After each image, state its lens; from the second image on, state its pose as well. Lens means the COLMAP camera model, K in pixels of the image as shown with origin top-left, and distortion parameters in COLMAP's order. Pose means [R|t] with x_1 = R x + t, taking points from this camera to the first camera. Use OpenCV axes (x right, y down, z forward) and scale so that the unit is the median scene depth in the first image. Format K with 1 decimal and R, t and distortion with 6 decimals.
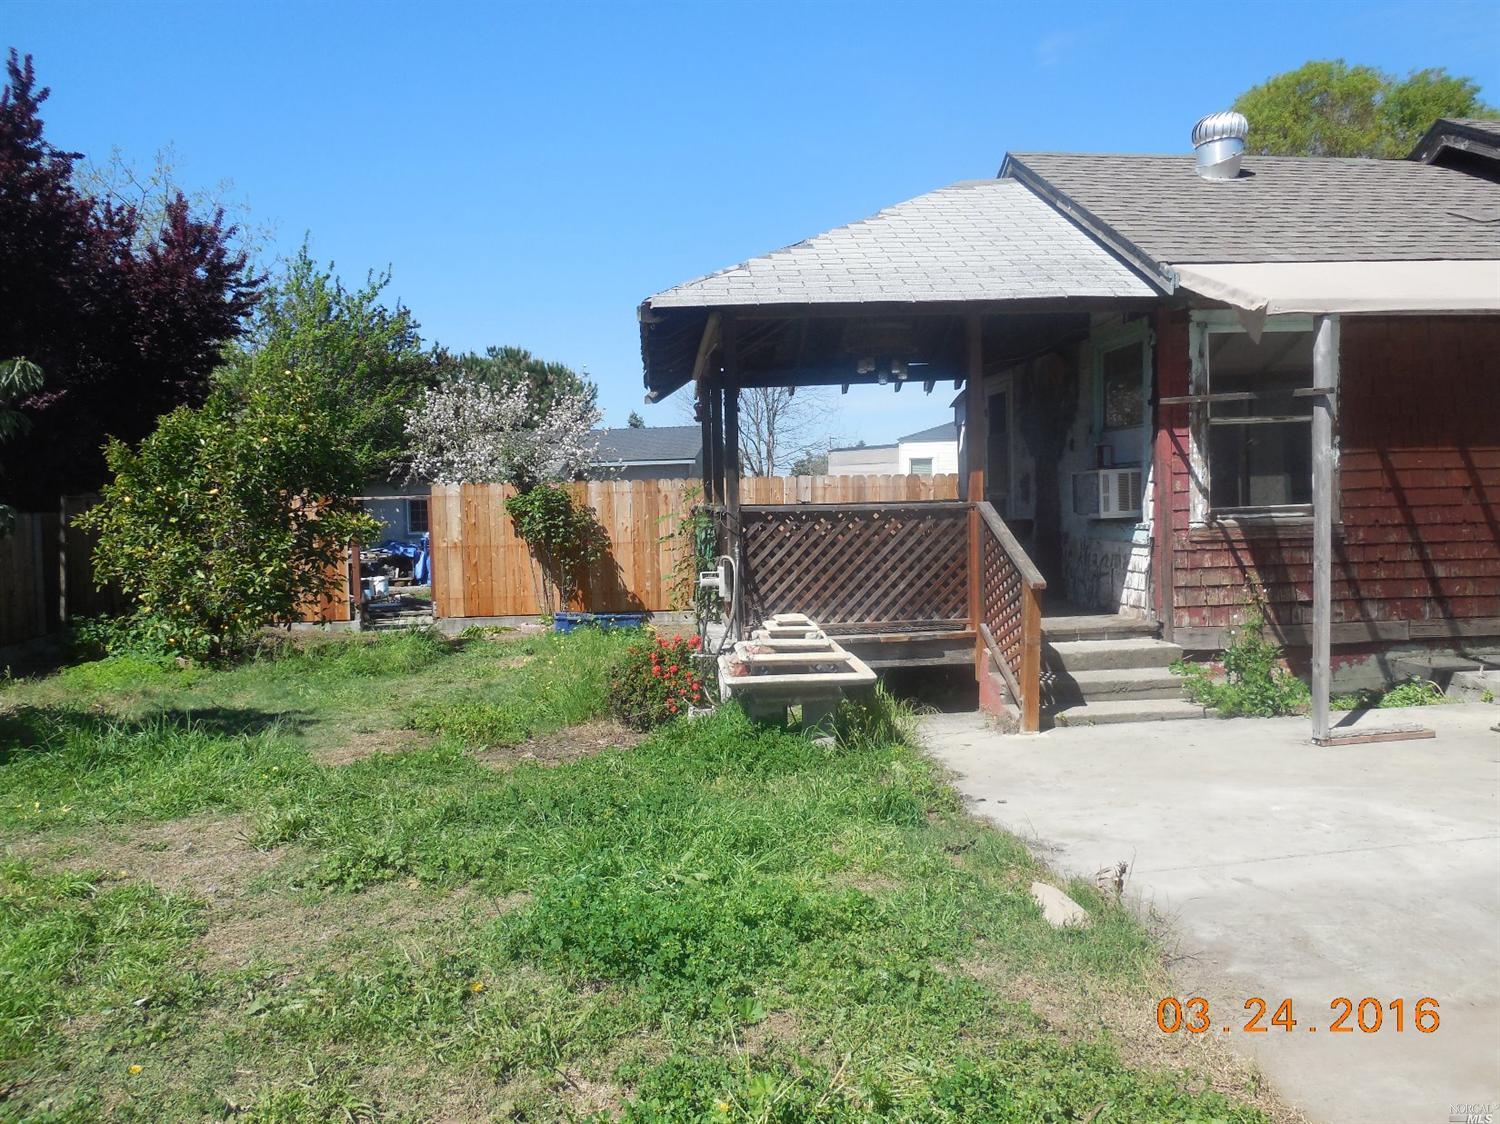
lens RADIAL K [[1143.9, 0, 757.7], [0, 1143.9, 563.2], [0, 0, 1]] dist [-0.003306, 0.005406]
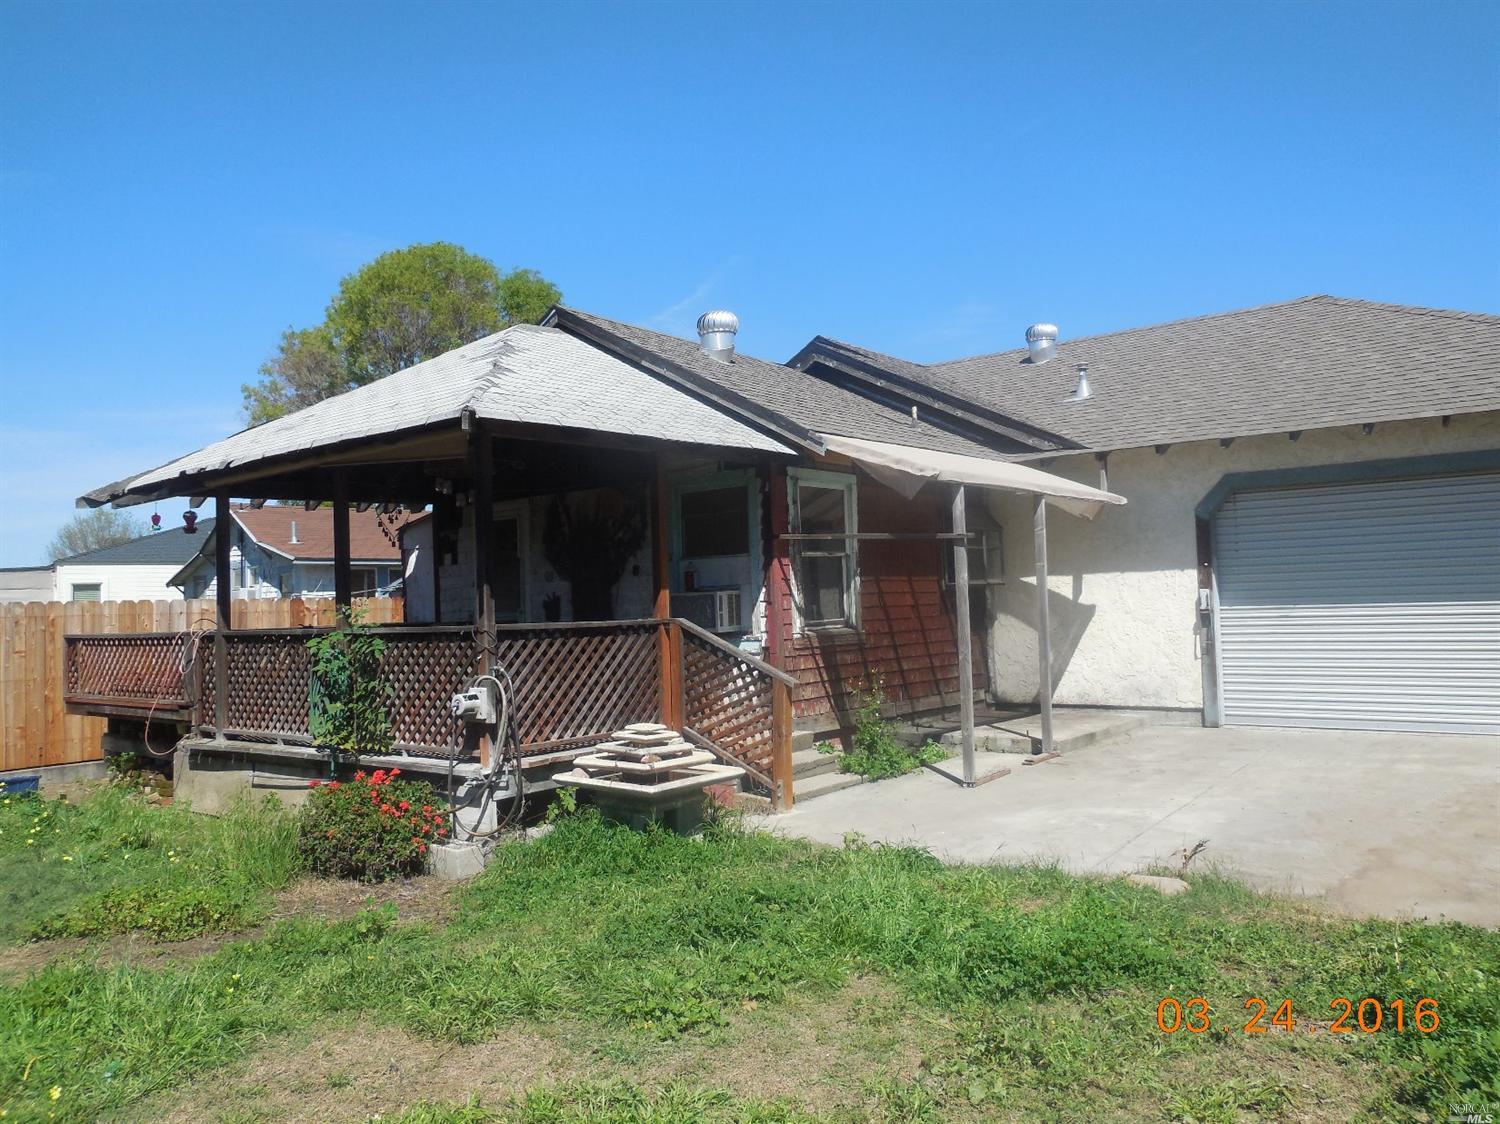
lens RADIAL K [[1143.9, 0, 757.7], [0, 1143.9, 563.2], [0, 0, 1]] dist [-0.003306, 0.005406]
pose [[0.684341, 0.028091, 0.728620, -0.558864], [0.055809, 0.994309, -0.090751, -0.000775], [-0.727023, 0.102768, 0.678879, 0.167745]]
